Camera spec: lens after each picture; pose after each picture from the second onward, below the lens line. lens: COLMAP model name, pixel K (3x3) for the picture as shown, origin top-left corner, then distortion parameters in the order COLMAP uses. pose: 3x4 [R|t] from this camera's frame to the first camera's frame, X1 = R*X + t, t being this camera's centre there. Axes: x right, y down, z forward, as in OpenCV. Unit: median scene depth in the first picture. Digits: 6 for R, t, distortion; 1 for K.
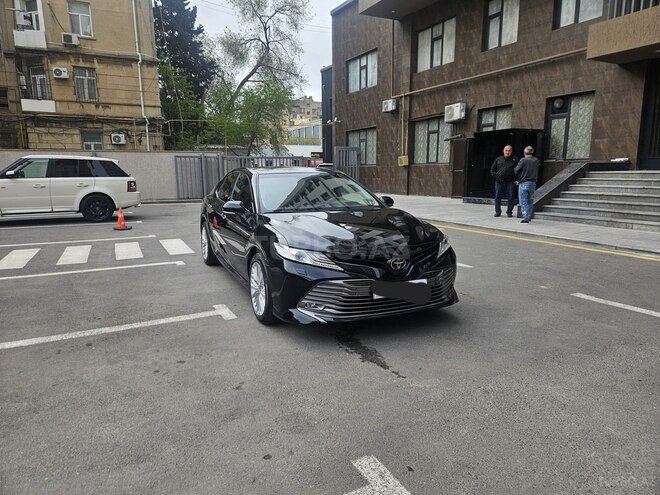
lens RADIAL K [[436.1, 0, 325.5], [0, 436.1, 245.9], [0, 0, 1]] dist [0.085030, -0.072702]
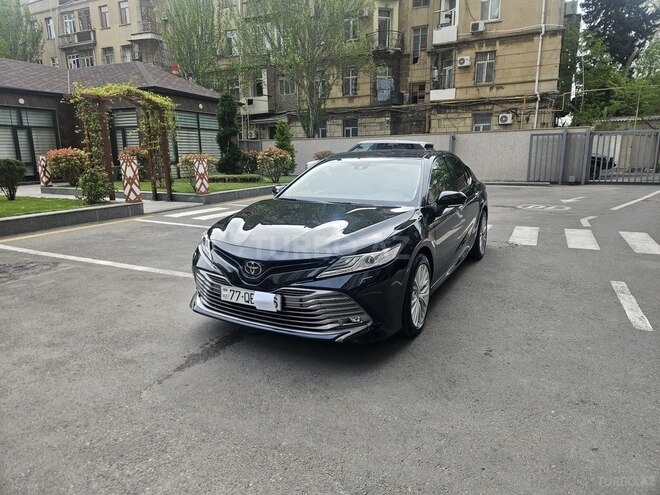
lens RADIAL K [[436.1, 0, 324.8], [0, 436.1, 241.9], [0, 0, 1]] dist [0.085030, -0.072702]
pose [[0.595636, 0.160231, -0.787111, 0.191006], [-0.130755, 0.986174, 0.101806, -0.024145], [0.792541, 0.042279, 0.608352, 0.123509]]
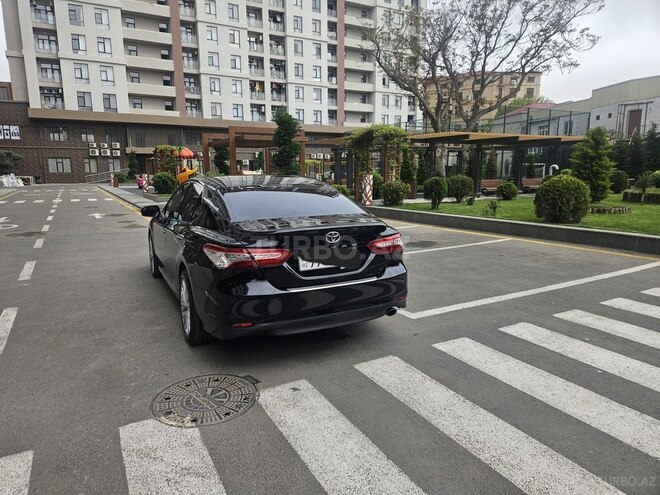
lens RADIAL K [[436.1, 0, 321.0], [0, 436.1, 247.0], [0, 0, 1]] dist [0.085030, -0.072702]
pose [[-0.999543, 0.020287, -0.022430, -0.073741], [0.011606, 0.942169, 0.334937, -0.114342], [0.027927, 0.334523, -0.941974, 0.637271]]
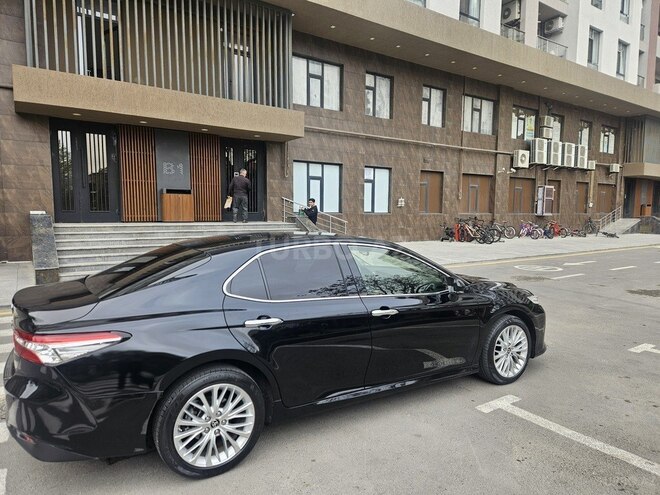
lens RADIAL K [[436.1, 0, 333.3], [0, 436.1, 249.8], [0, 0, 1]] dist [0.085030, -0.072702]
pose [[-0.122495, -0.078837, 0.989333, -0.265957], [0.166662, 0.981050, 0.098813, -0.073370], [-0.978376, 0.176988, -0.107035, 0.352755]]
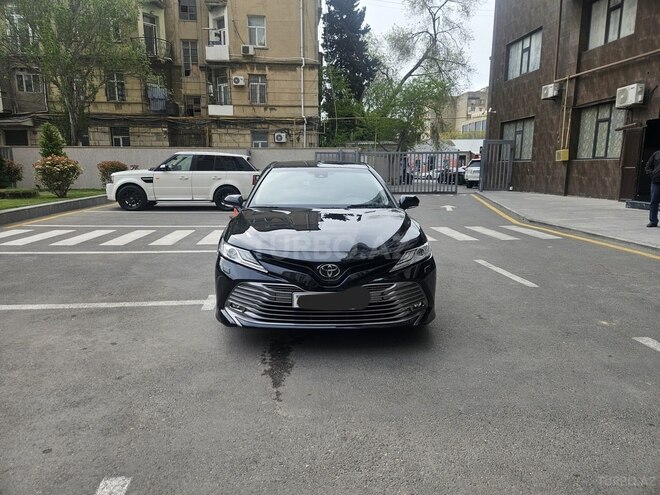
lens RADIAL K [[436.1, 0, 325.9], [0, 436.1, 243.7], [0, 0, 1]] dist [0.085030, -0.072702]
pose [[0.926307, 0.074531, -0.369324, 0.100076], [-0.073114, 0.997164, 0.017851, -0.006062], [0.369607, 0.010467, 0.929129, 0.038778]]
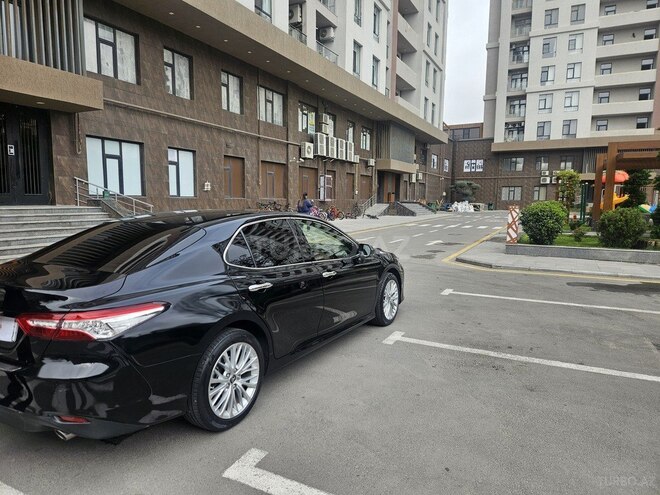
lens RADIAL K [[436.1, 0, 329.2], [0, 436.1, 247.7], [0, 0, 1]] dist [0.085030, -0.072702]
pose [[-0.579917, -0.086339, 0.810088, -0.267356], [0.136580, 0.969991, 0.201155, -0.084219], [-0.803145, 0.227295, -0.550722, 0.443222]]
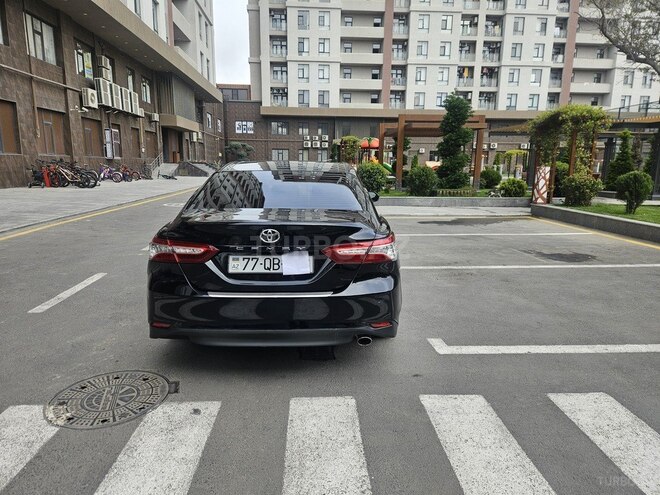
lens RADIAL K [[436.1, 0, 328.0], [0, 436.1, 247.2], [0, 0, 1]] dist [0.085030, -0.072702]
pose [[-0.914289, -0.079463, 0.397192, -0.162756], [0.064486, 0.939508, 0.336401, -0.101227], [-0.399896, 0.333181, -0.853858, 0.581085]]
